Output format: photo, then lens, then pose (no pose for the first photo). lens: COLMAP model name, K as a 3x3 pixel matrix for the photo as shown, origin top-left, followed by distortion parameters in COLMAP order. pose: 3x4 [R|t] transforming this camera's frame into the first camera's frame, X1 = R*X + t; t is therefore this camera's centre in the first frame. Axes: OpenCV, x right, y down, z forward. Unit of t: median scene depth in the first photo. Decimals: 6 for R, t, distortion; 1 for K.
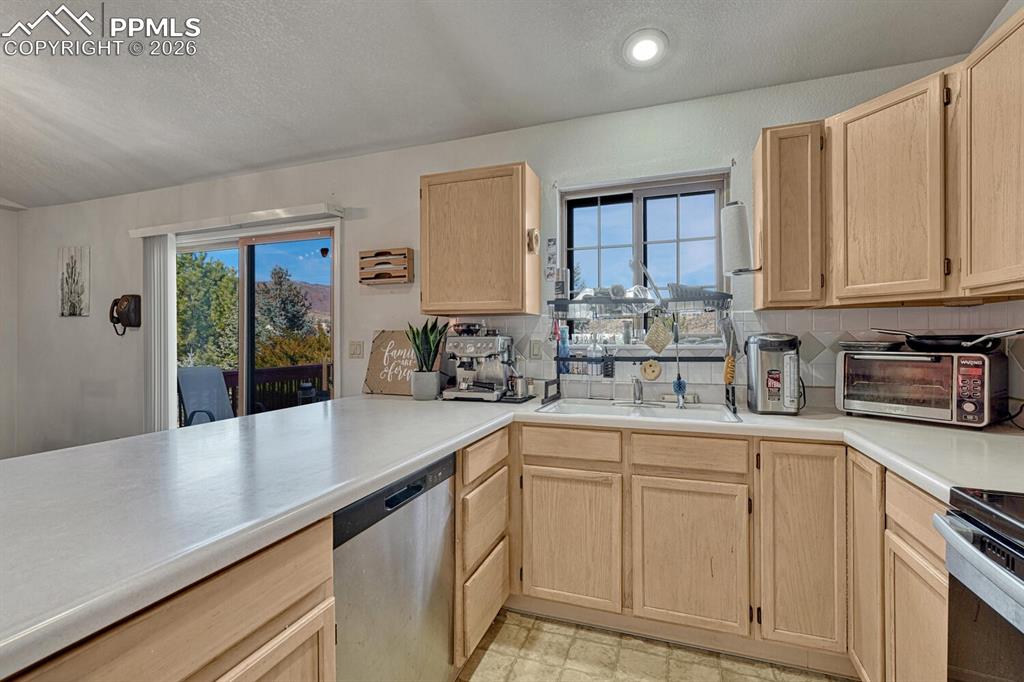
lens RADIAL K [[445.2, 0, 513.5], [0, 445.2, 343.1], [0, 0, 1]] dist [0.000815, -0.000034]
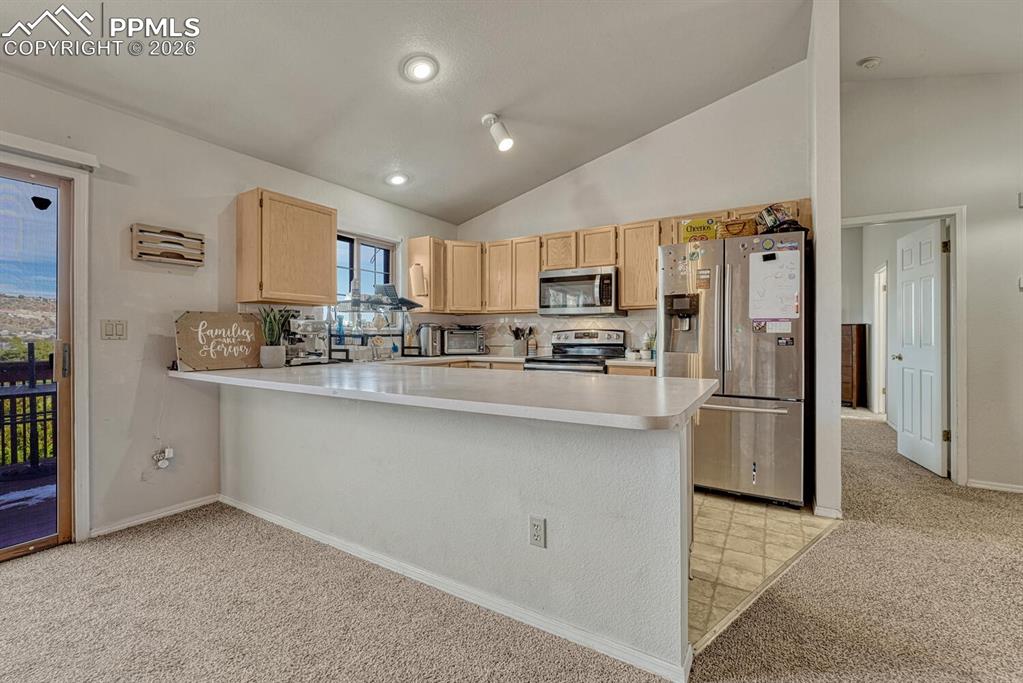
lens RADIAL K [[444.8, 0, 507.7], [0, 444.8, 337.5], [0, 0, 1]] dist [0.000815, -0.000034]
pose [[0.228054, -0.002847, 0.973644, -1.286182], [0.006446, 0.999978, 0.001414, 0.042129], [-0.973627, 0.005953, 0.228067, 0.053723]]
